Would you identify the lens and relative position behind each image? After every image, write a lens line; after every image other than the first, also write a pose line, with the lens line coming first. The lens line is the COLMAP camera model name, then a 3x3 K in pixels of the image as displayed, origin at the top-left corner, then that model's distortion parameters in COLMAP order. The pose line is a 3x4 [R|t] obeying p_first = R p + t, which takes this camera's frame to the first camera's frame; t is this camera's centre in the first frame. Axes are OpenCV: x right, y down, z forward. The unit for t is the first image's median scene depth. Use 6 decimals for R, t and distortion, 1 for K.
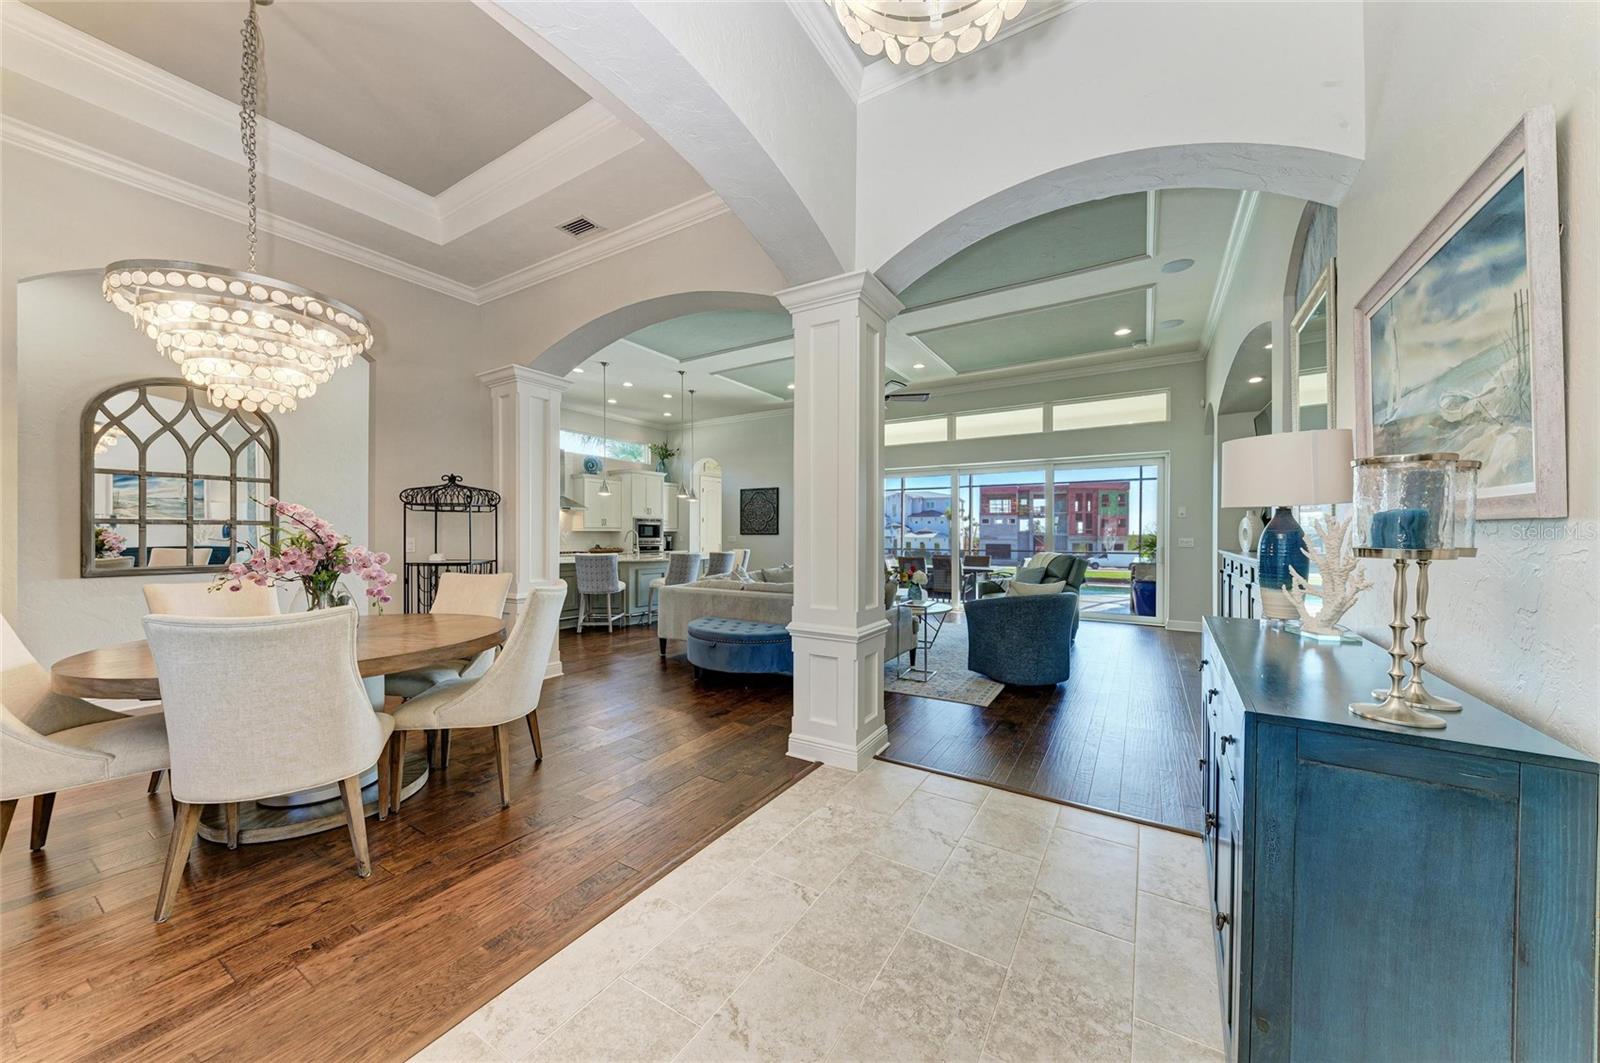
lens RADIAL K [[557.0, 0, 801.3], [0, 557.0, 535.5], [0, 0, 1]] dist [0.015616, -0.005402]
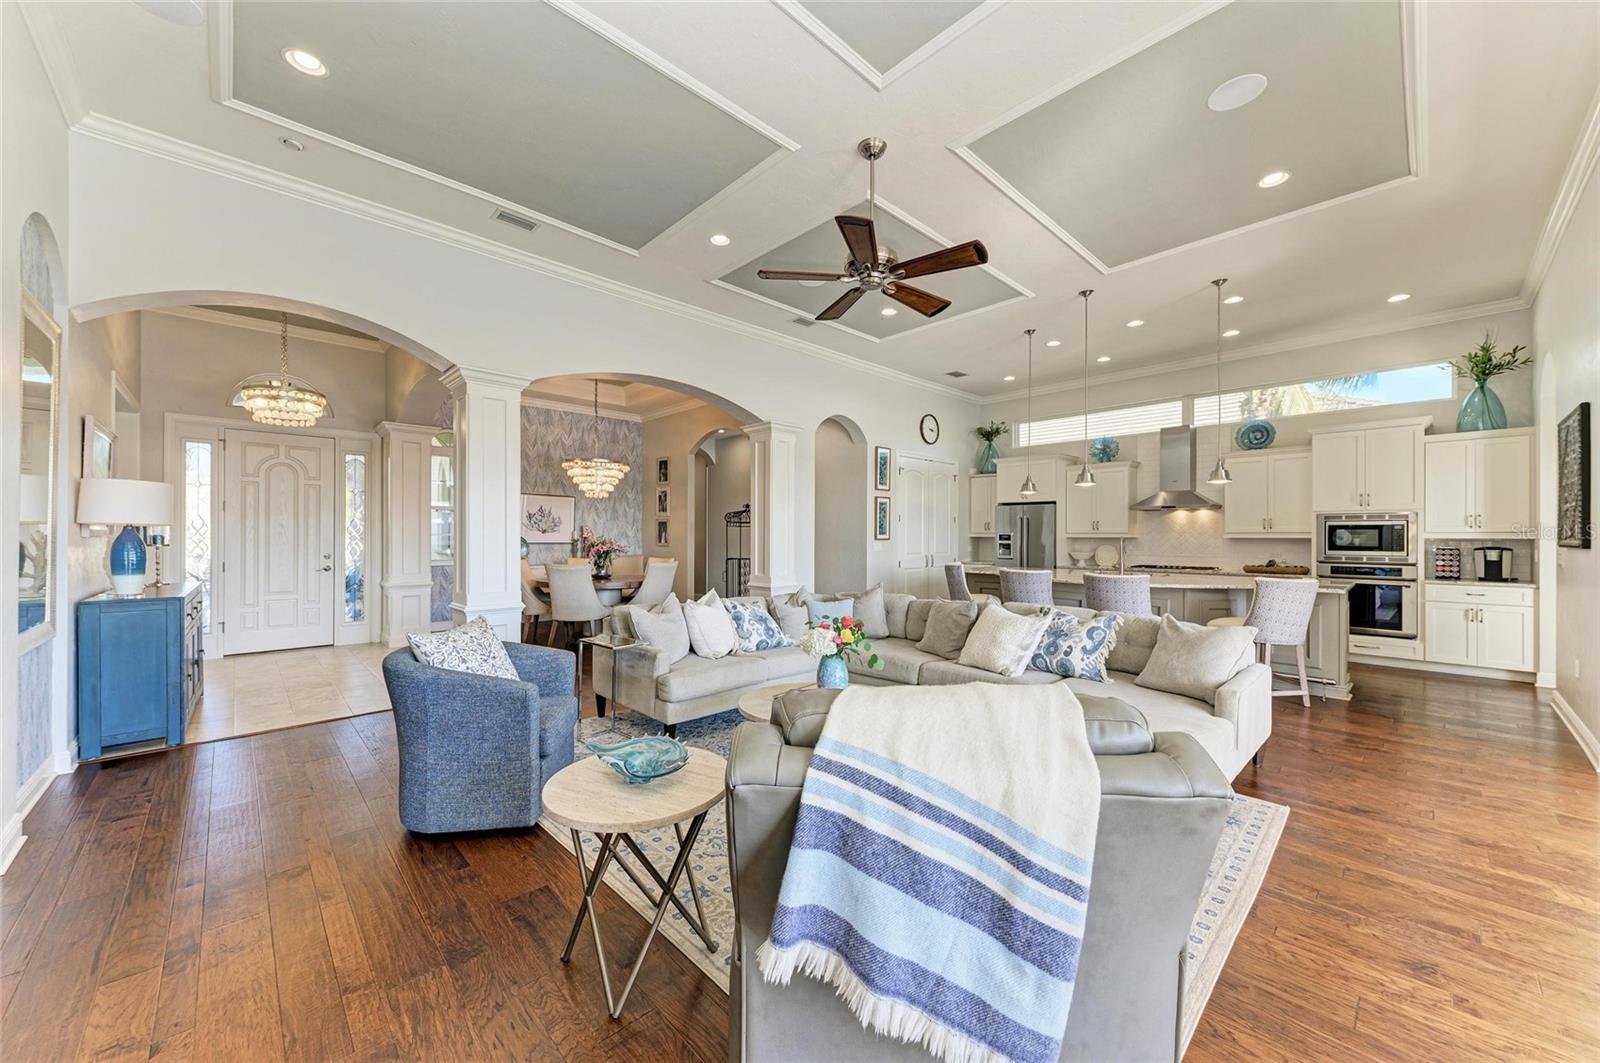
lens RADIAL K [[592.7, 0, 810.7], [0, 592.7, 534.4], [0, 0, 1]] dist [0.013971, -0.000232]
pose [[-0.247639, -0.004911, -0.968840, 0.409507], [-0.006011, 0.999976, -0.003533, -0.006369], [0.968834, 0.004949, -0.247662, 0.664156]]
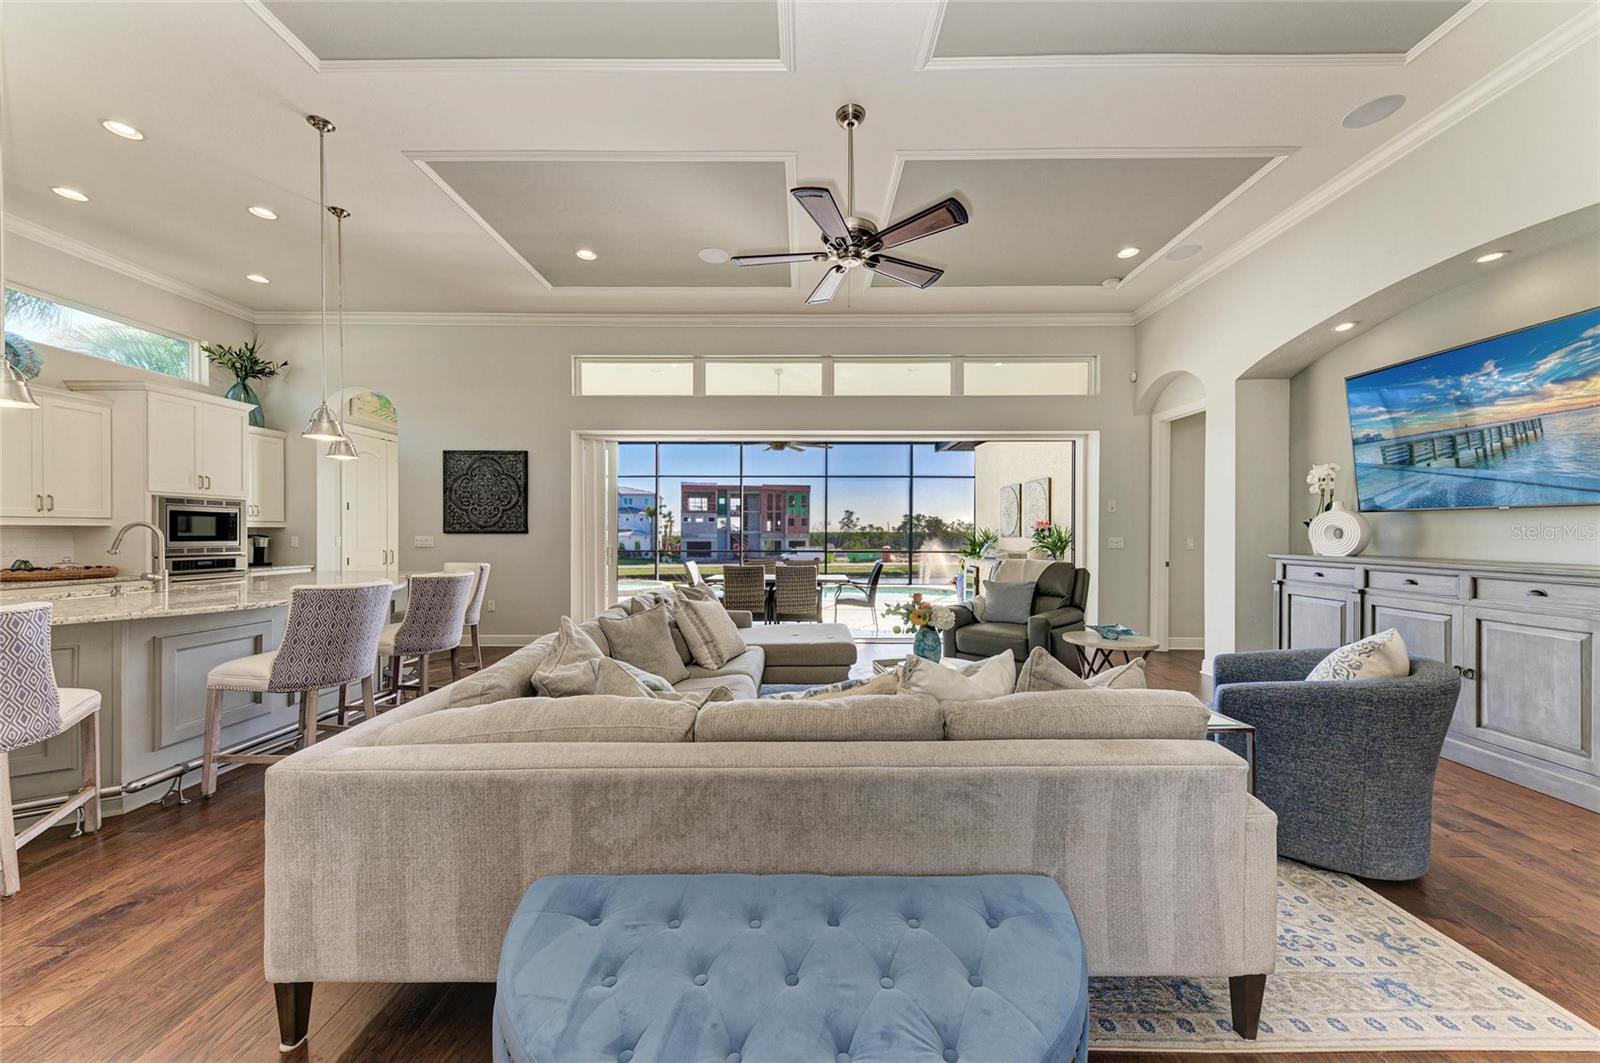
lens RADIAL K [[557.0, 0, 801.3], [0, 557.0, 535.5], [0, 0, 1]] dist [0.015616, -0.005402]
pose [[0.853276, -0.003449, 0.521448, -0.101699], [0.001283, 0.999989, 0.004516, -0.001831], [-0.521458, -0.003185, 0.853271, 0.371310]]
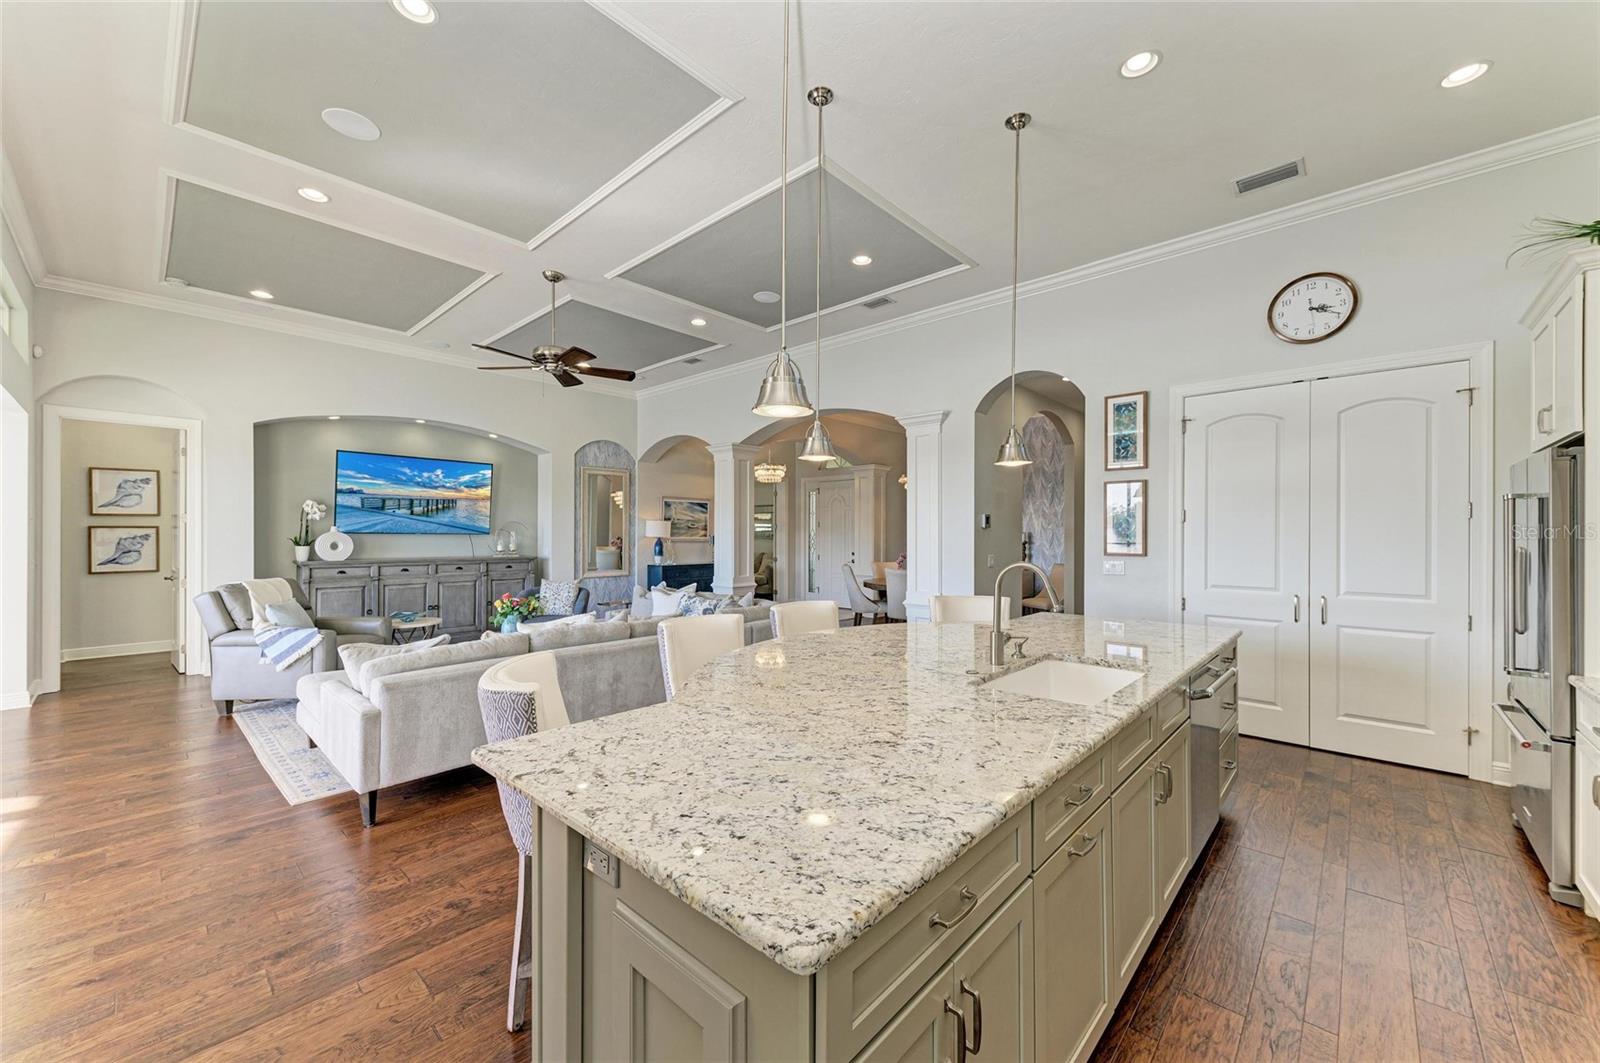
lens RADIAL K [[602.4, 0, 806.8], [0, 602.4, 538.1], [0, 0, 1]] dist [0.008825, -0.000445]
pose [[-0.983690, -0.005828, 0.179777, -0.211614], [-0.004179, 0.999946, 0.009548, -0.018669], [-0.179822, 0.008641, -0.983661, 1.055558]]
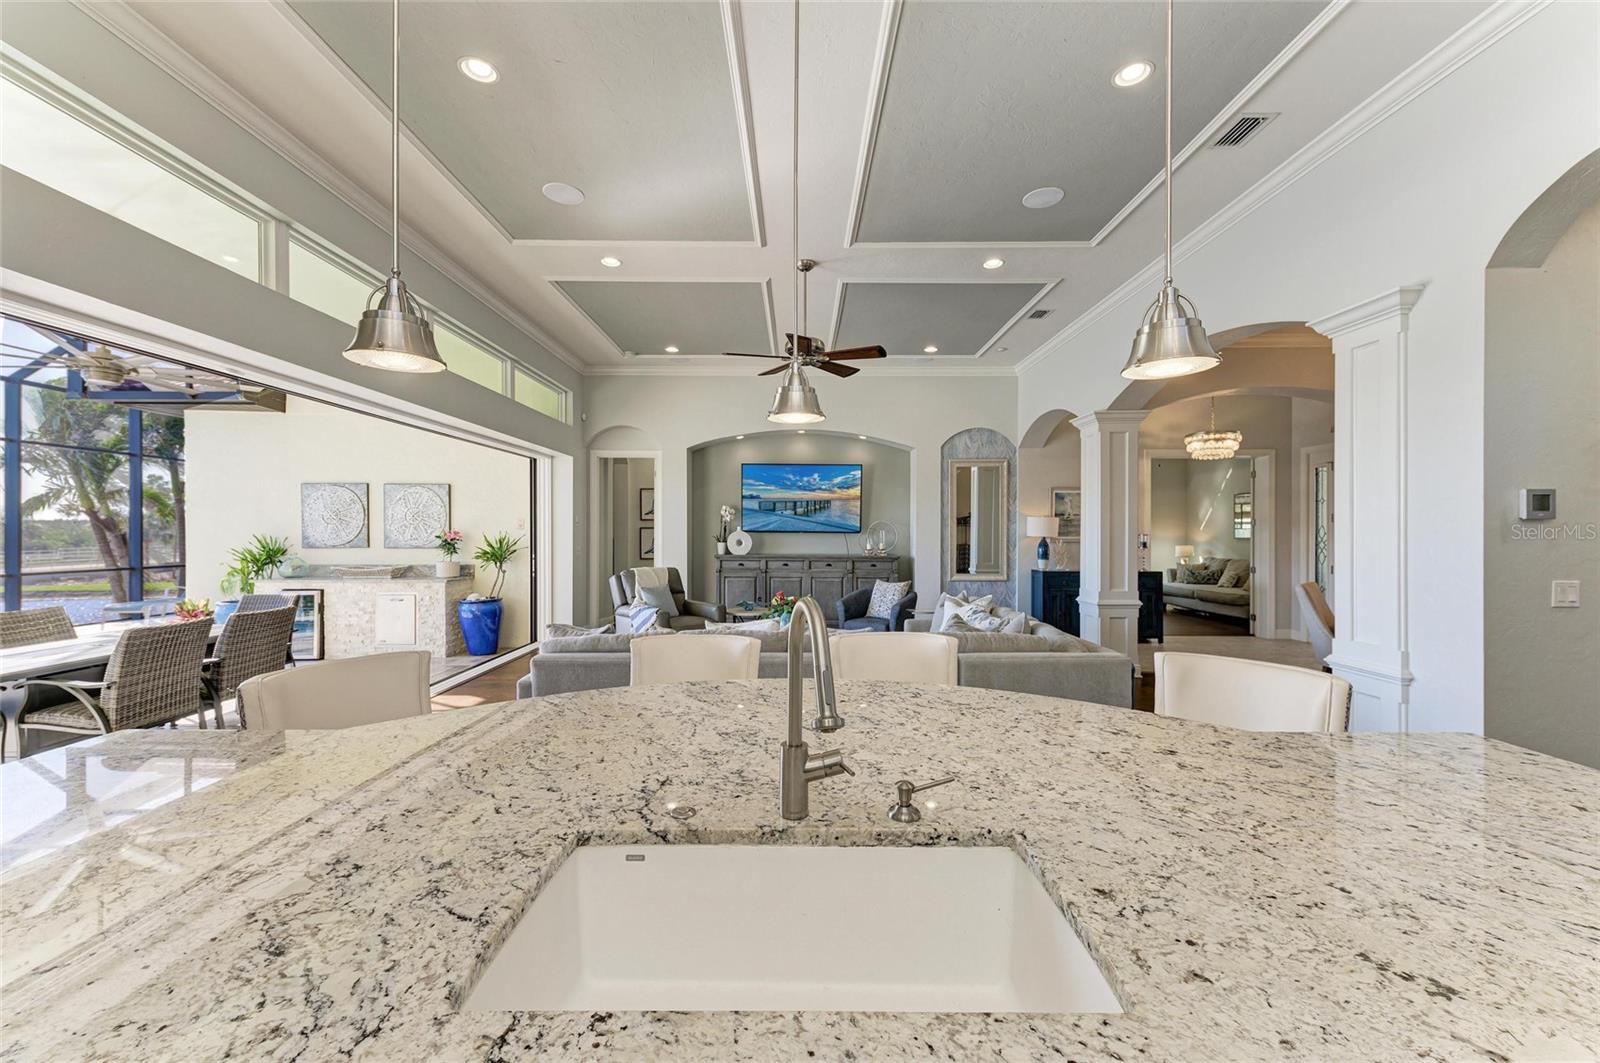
lens RADIAL K [[629.3, 0, 795.9], [0, 629.3, 533.6], [0, 0, 1]] dist [0.013038, -0.000105]
pose [[-0.527933, -0.006830, 0.849259, -0.333902], [-0.001601, 0.999974, 0.007047, -0.019297], [-0.849285, 0.002361, -0.527930, 0.878801]]
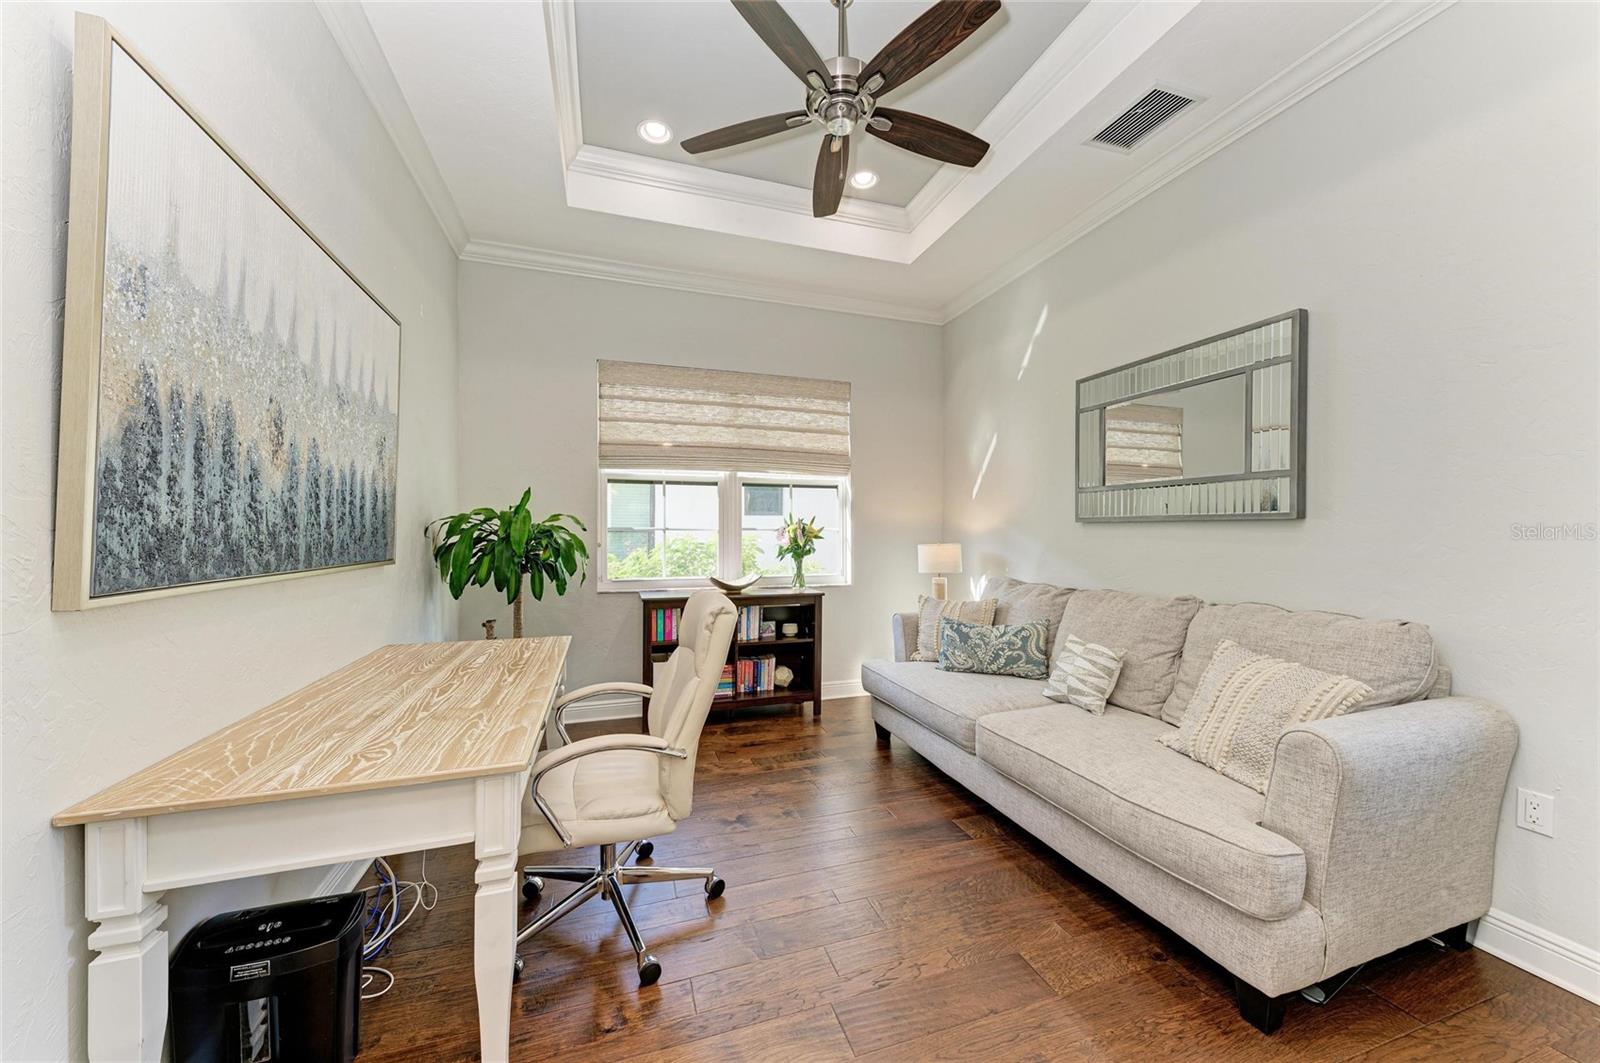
lens RADIAL K [[567.7, 0, 801.9], [0, 567.7, 530.6], [0, 0, 1]] dist [0.014463, -0.006034]
pose [[-0.771847, -0.003718, 0.635798, 0.102220], [-0.001730, 0.999991, 0.003747, 0.000066], [-0.635806, 0.001792, -0.771847, 0.011866]]
